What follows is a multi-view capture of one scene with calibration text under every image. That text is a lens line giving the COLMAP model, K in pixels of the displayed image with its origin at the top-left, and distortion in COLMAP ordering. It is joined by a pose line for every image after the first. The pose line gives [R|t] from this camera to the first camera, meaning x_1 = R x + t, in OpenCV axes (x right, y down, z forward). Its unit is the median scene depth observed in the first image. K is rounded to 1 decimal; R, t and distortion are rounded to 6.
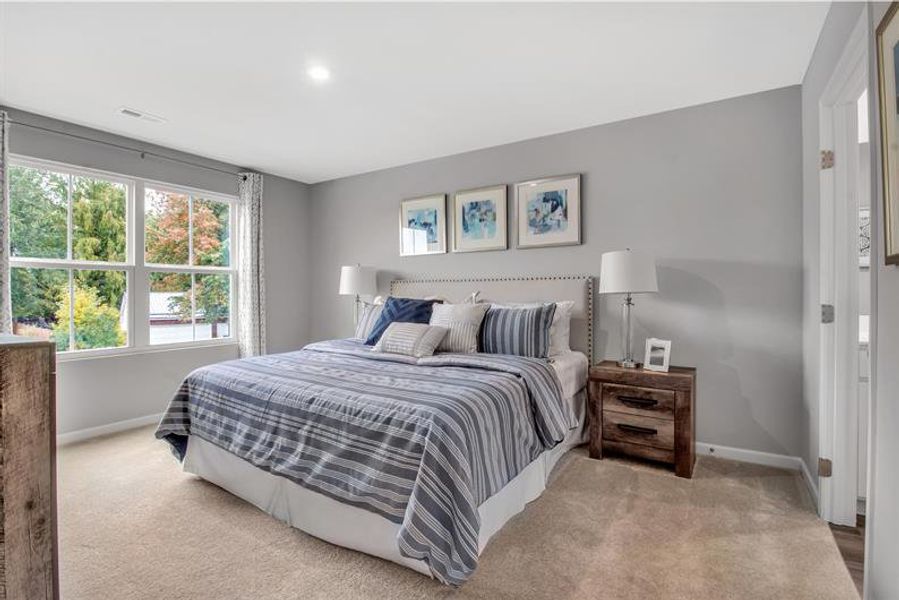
lens RADIAL K [[422.9, 0, 449.9], [0, 422.9, 291.7], [0, 0, 1]] dist [-0.008714, -0.000696]
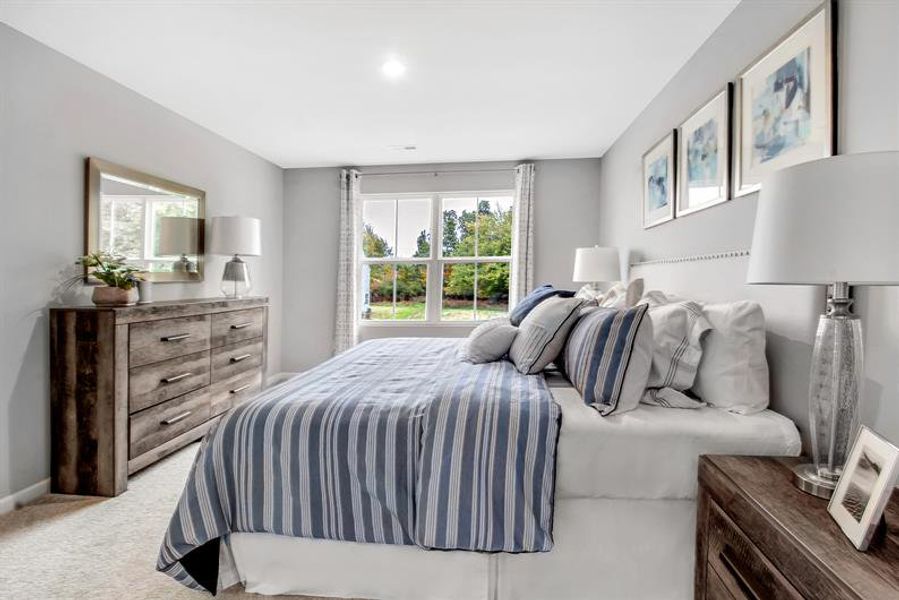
lens RADIAL K [[435.7, 0, 445.2], [0, 435.7, 279.0], [0, 0, 1]] dist [-0.029100, -0.000356]
pose [[0.420236, -0.000928, -0.907414, 0.502862], [0.003380, 0.999994, 0.000543, -0.001586], [0.907409, -0.003295, 0.420237, 0.459139]]
